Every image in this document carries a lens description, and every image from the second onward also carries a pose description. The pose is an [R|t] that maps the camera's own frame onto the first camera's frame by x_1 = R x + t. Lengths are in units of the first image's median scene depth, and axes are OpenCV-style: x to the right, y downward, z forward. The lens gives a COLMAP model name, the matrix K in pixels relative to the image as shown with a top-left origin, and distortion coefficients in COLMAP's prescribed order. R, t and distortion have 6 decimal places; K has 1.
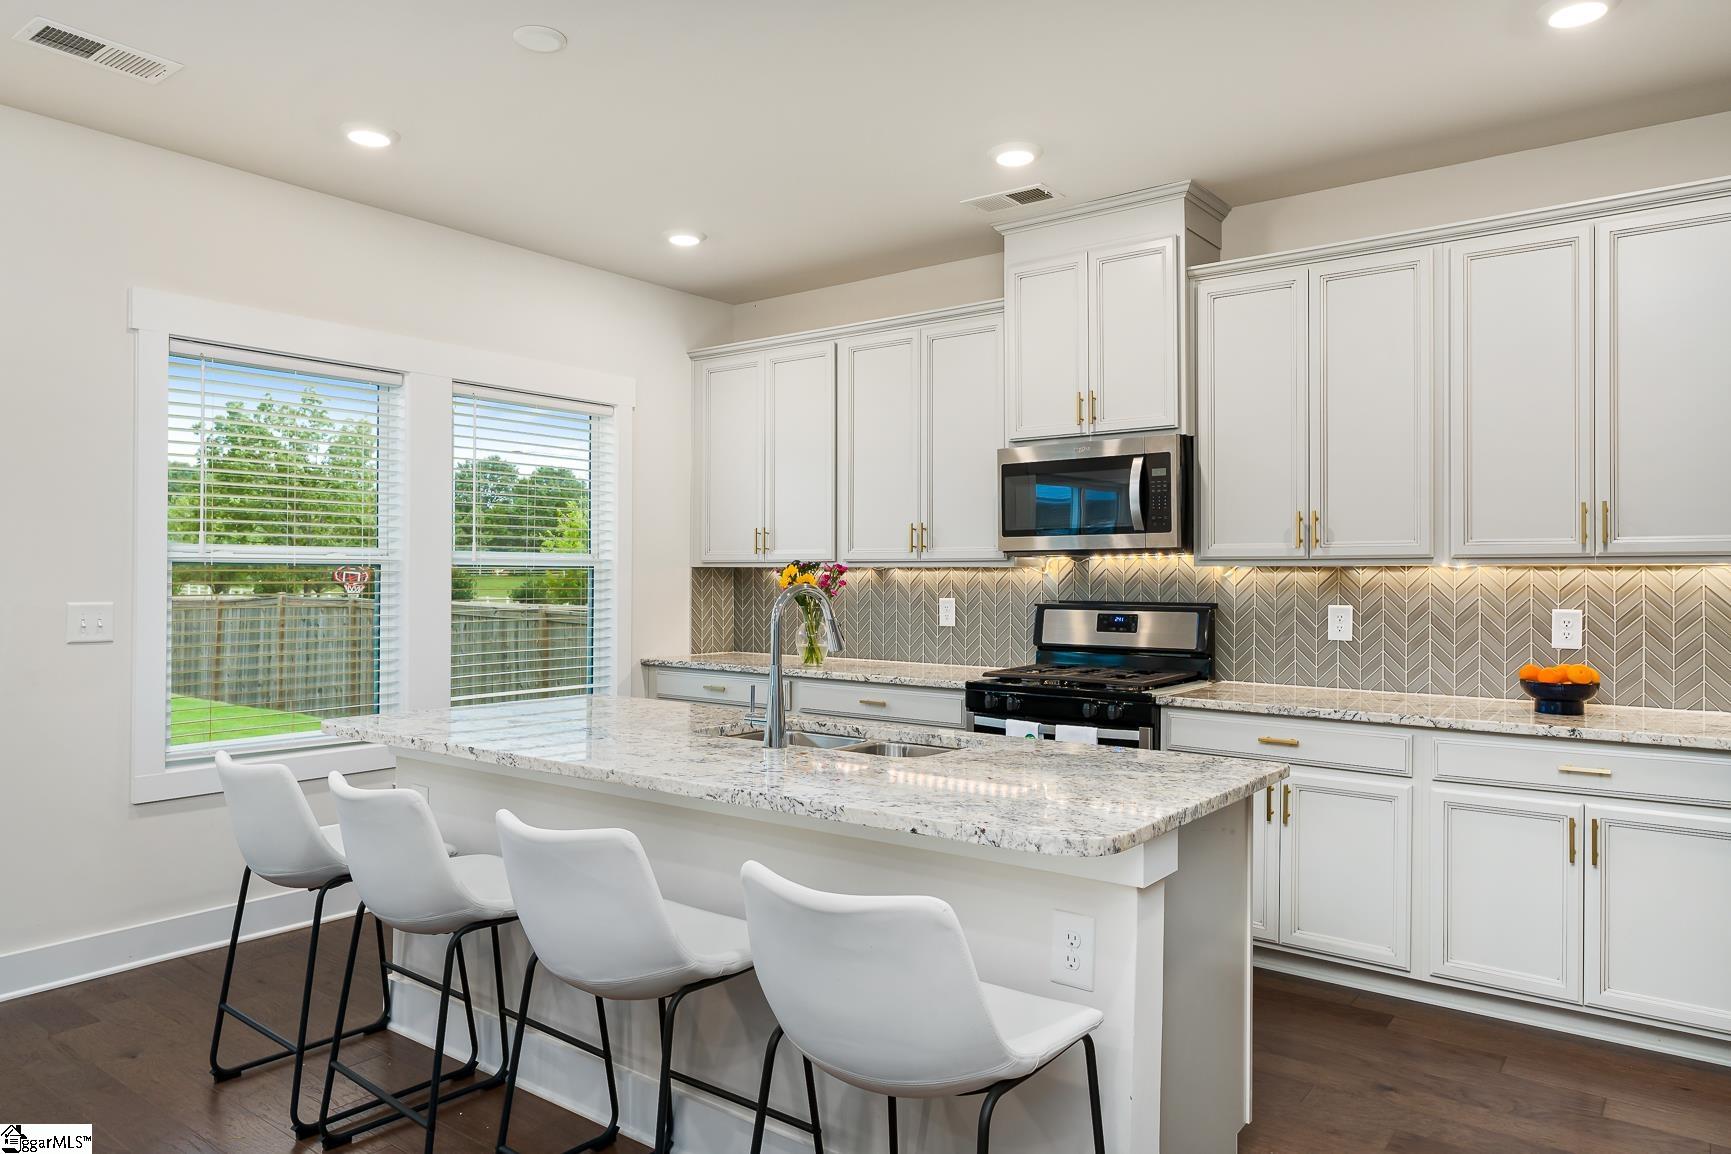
lens RADIAL K [[1132.0, 0, 865.5], [0, 1132.0, 577.0], [0, 0, 1]] dist [0.005489, -0.061336]
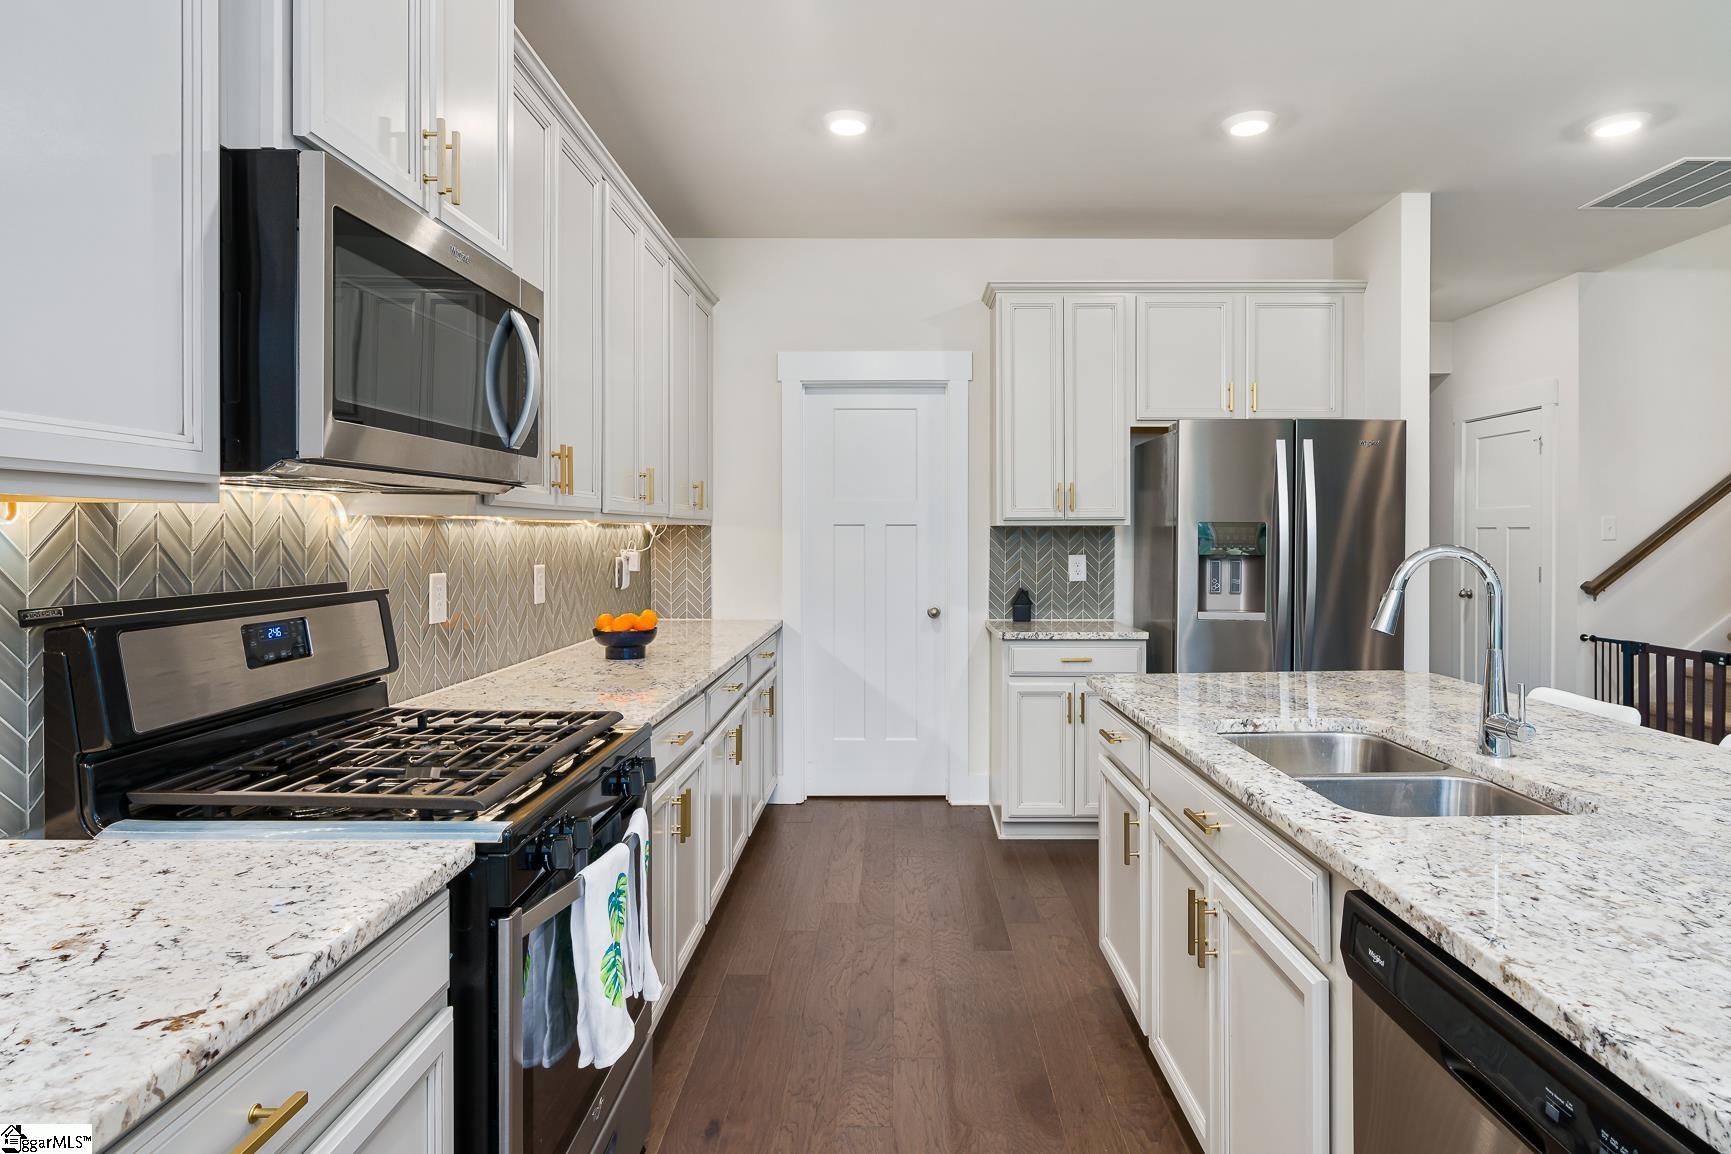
lens RADIAL K [[928.7, 0, 869.4], [0, 928.7, 539.7], [0, 0, 1]] dist [-0.035912, -0.000485]
pose [[-0.590972, -0.008566, 0.806647, -0.198086], [-0.002649, 0.999959, 0.008678, -0.001819], [-0.806688, 0.002991, -0.590970, 1.057180]]
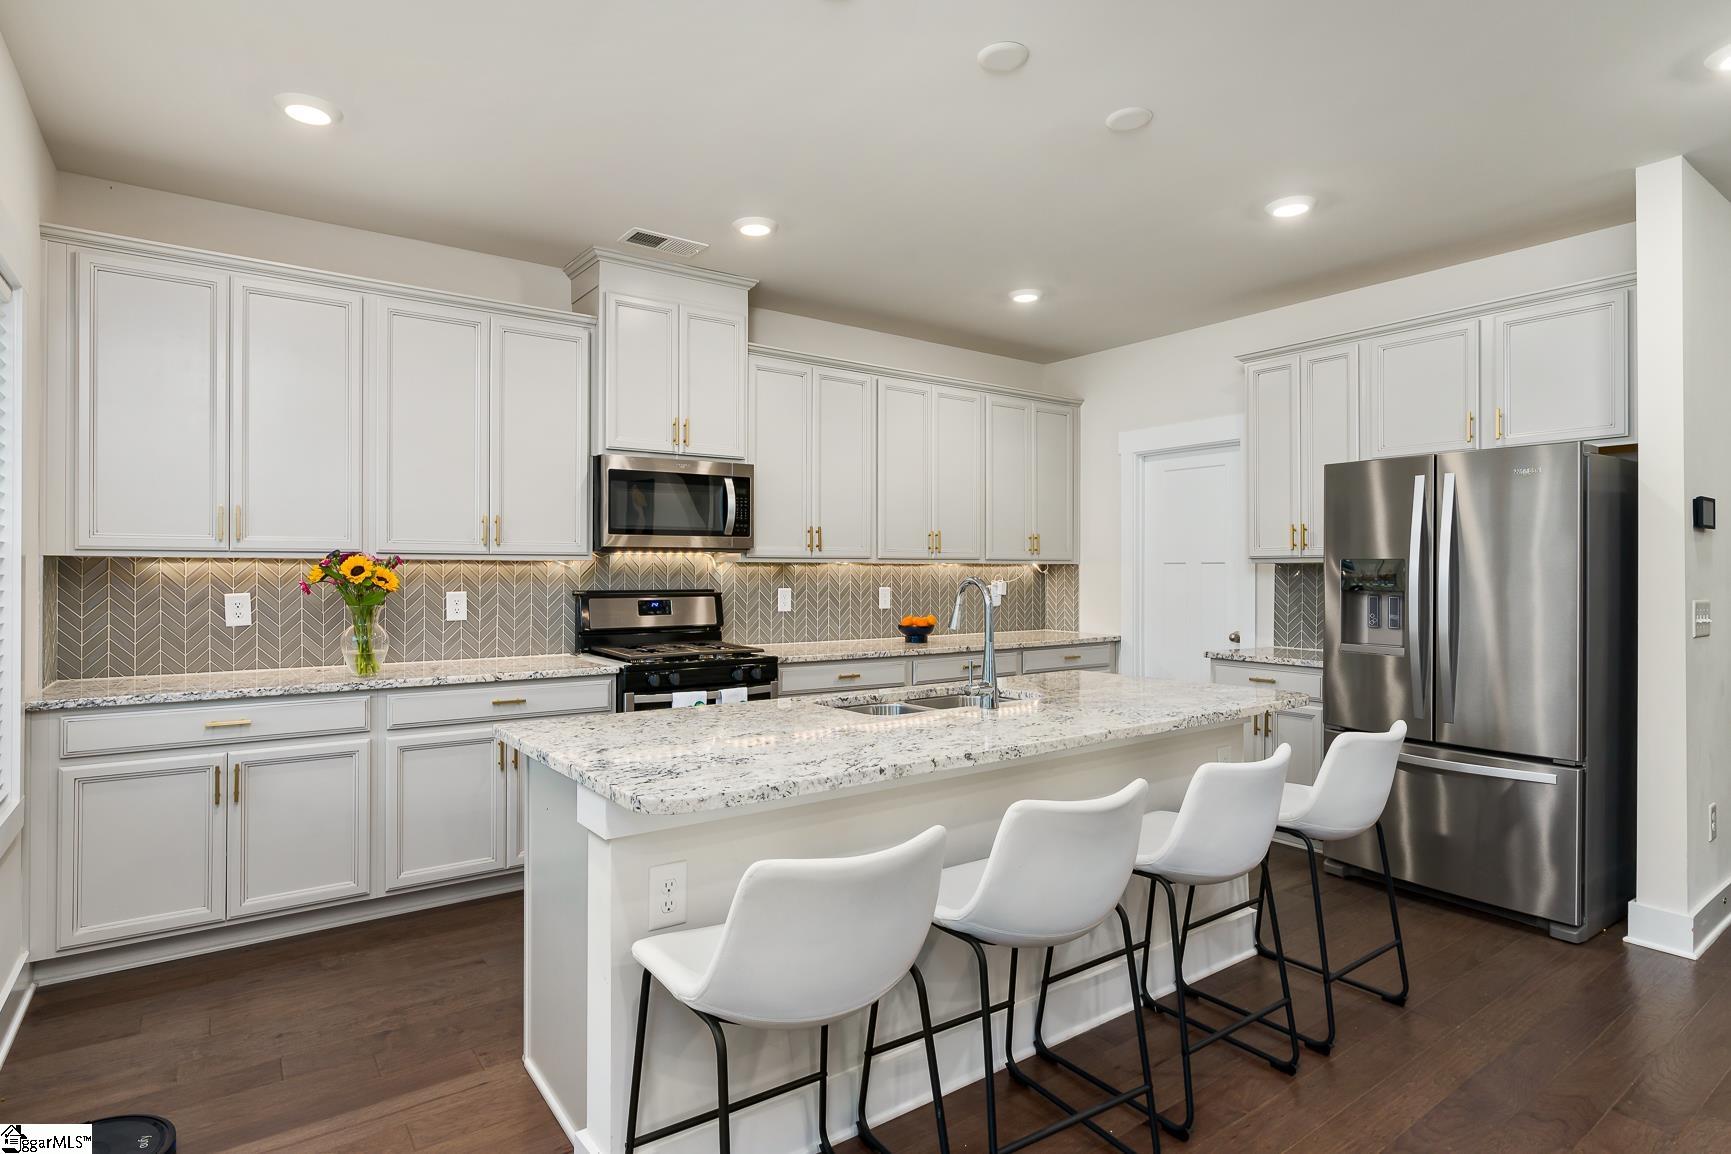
lens RADIAL K [[883.7, 0, 865.5], [0, 883.7, 577.0], [0, 0, 1]] dist [-0.004092, 0.000146]
pose [[0.292035, -0.010419, 0.956351, -0.647368], [-0.000892, 0.999937, 0.011167, -0.003518], [-0.956407, -0.004114, 0.292007, 0.518450]]
